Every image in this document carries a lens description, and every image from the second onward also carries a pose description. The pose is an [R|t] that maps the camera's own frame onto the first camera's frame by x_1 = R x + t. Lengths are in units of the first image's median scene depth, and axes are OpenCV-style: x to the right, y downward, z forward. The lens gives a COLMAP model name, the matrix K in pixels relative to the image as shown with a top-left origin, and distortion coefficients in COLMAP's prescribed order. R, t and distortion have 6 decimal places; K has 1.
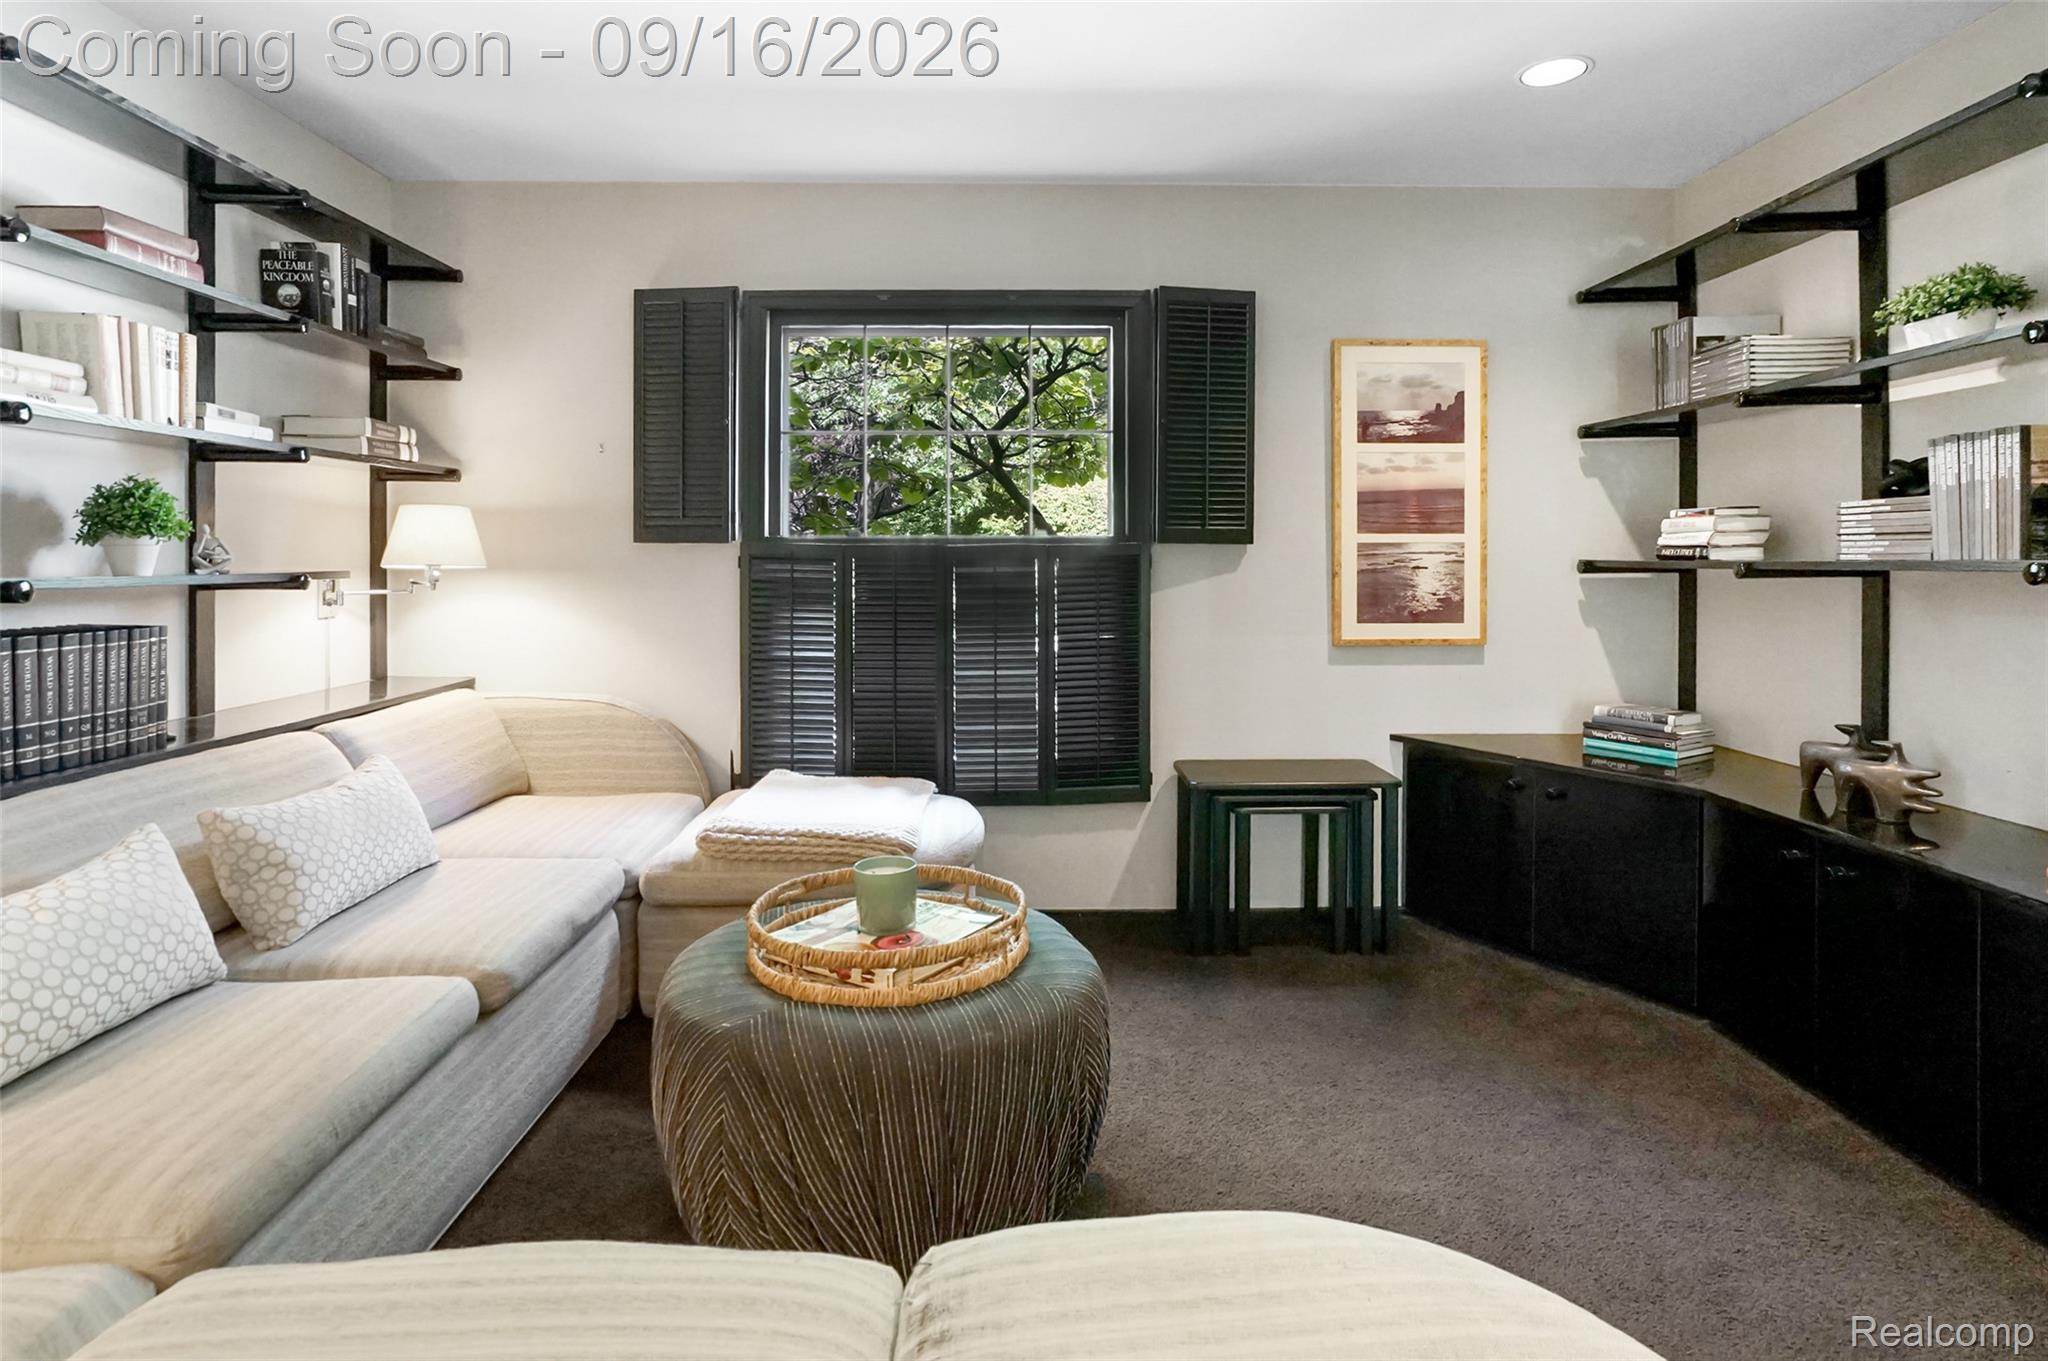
lens RADIAL K [[1082.5, 0, 1024.9], [0, 1082.5, 563.9], [0, 0, 1]] dist [-0.005986, 0.000302]
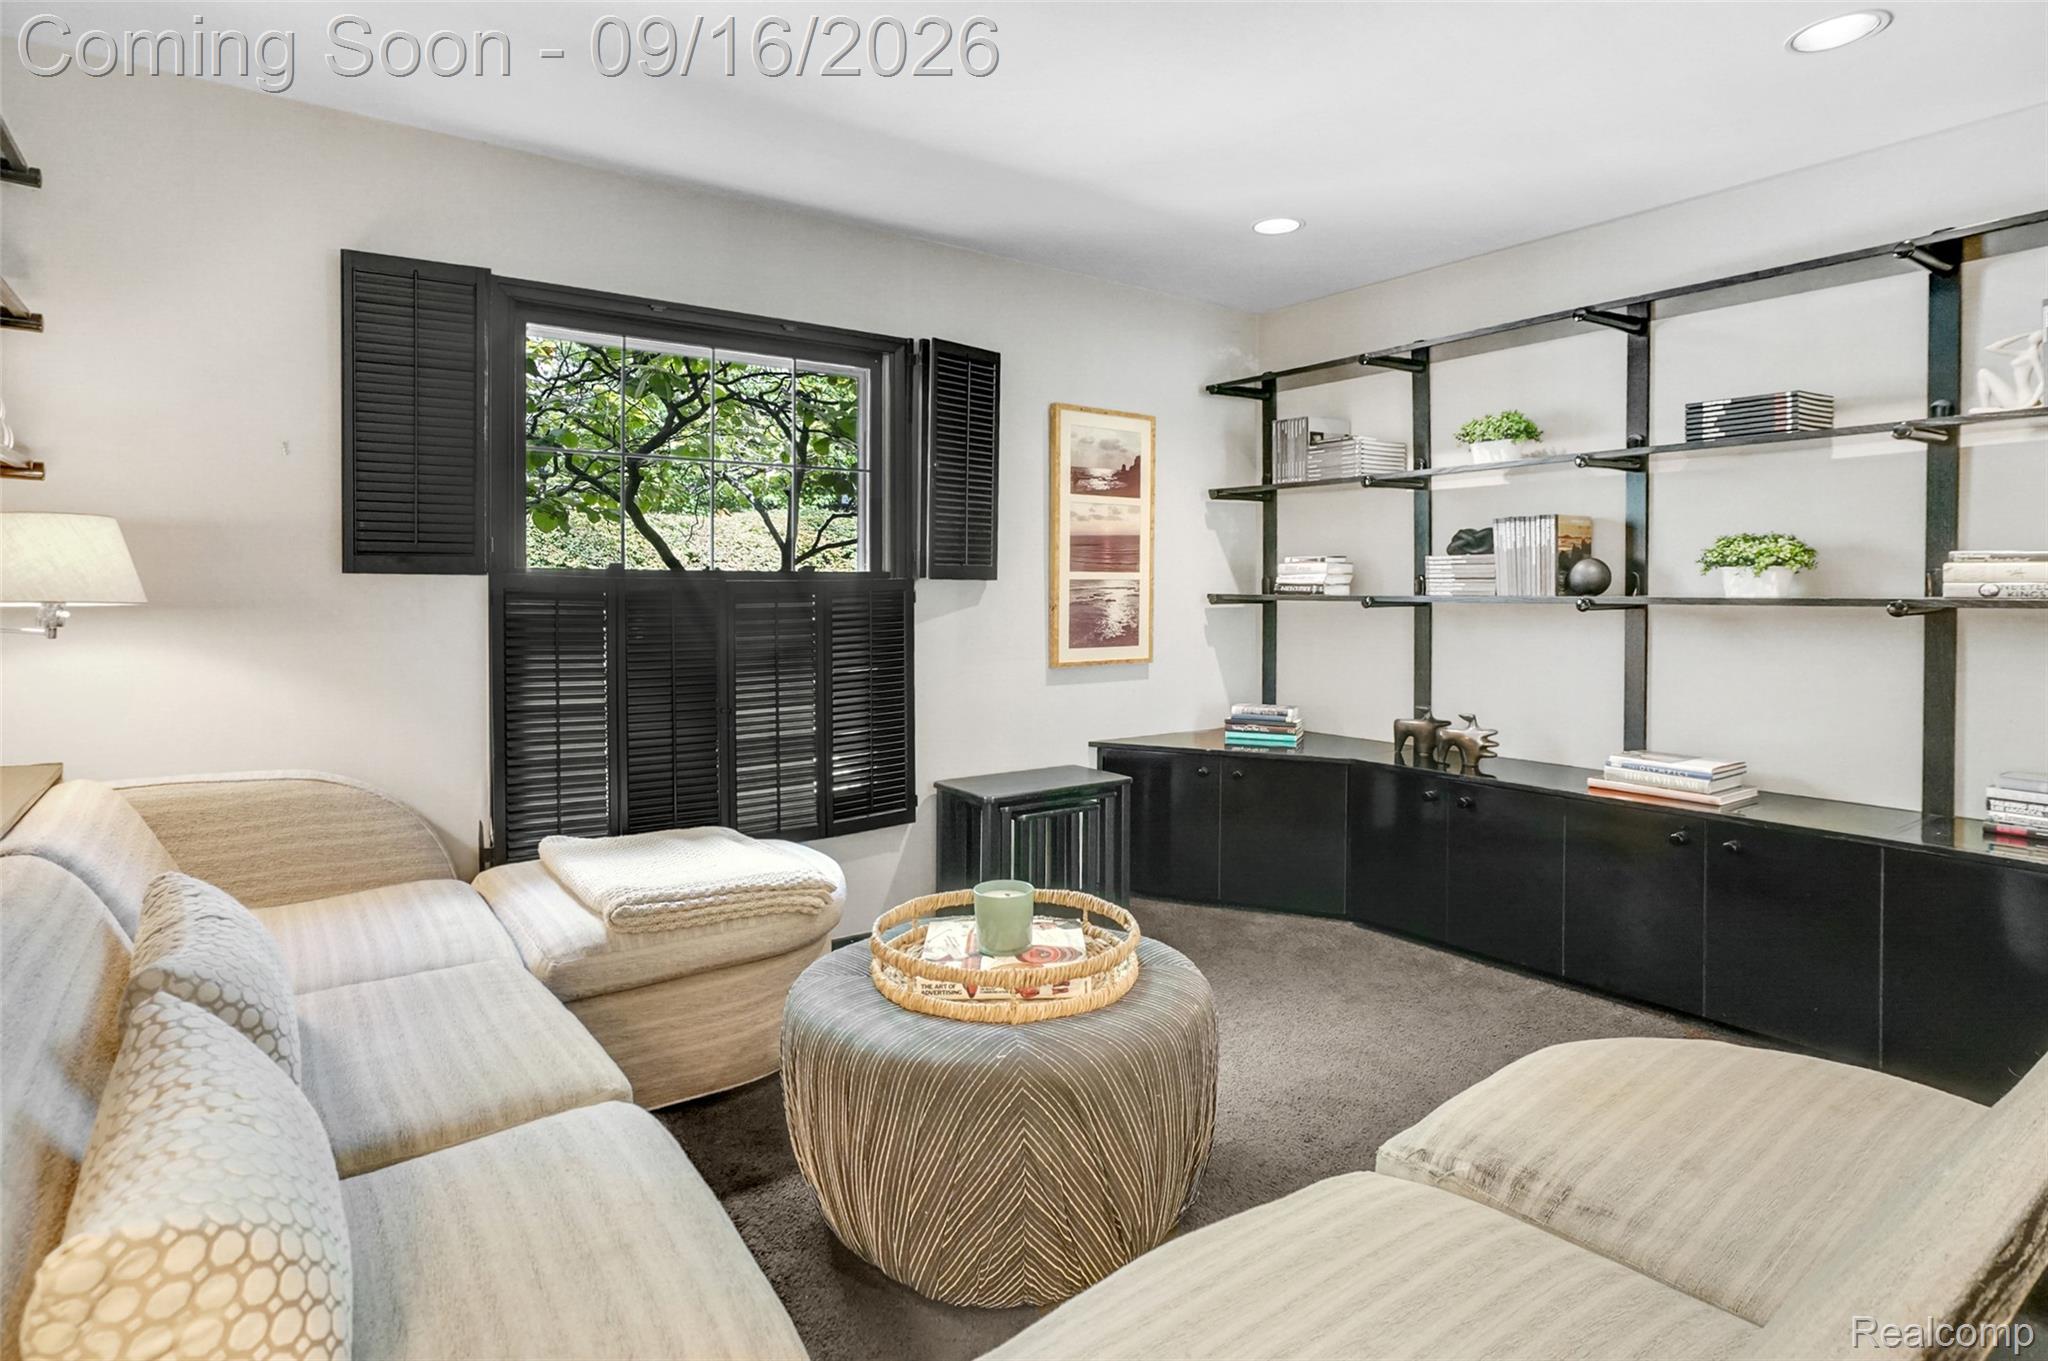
lens RADIAL K [[1077.7, 0, 1023.9], [0, 1077.7, 610.4], [0, 0, 1]] dist [-0.009161, 0.001124]
pose [[0.817611, -0.008776, 0.575704, -0.406180], [-0.000717, 0.999868, 0.016260, -0.005014], [-0.575771, -0.013707, 0.817496, 0.079267]]
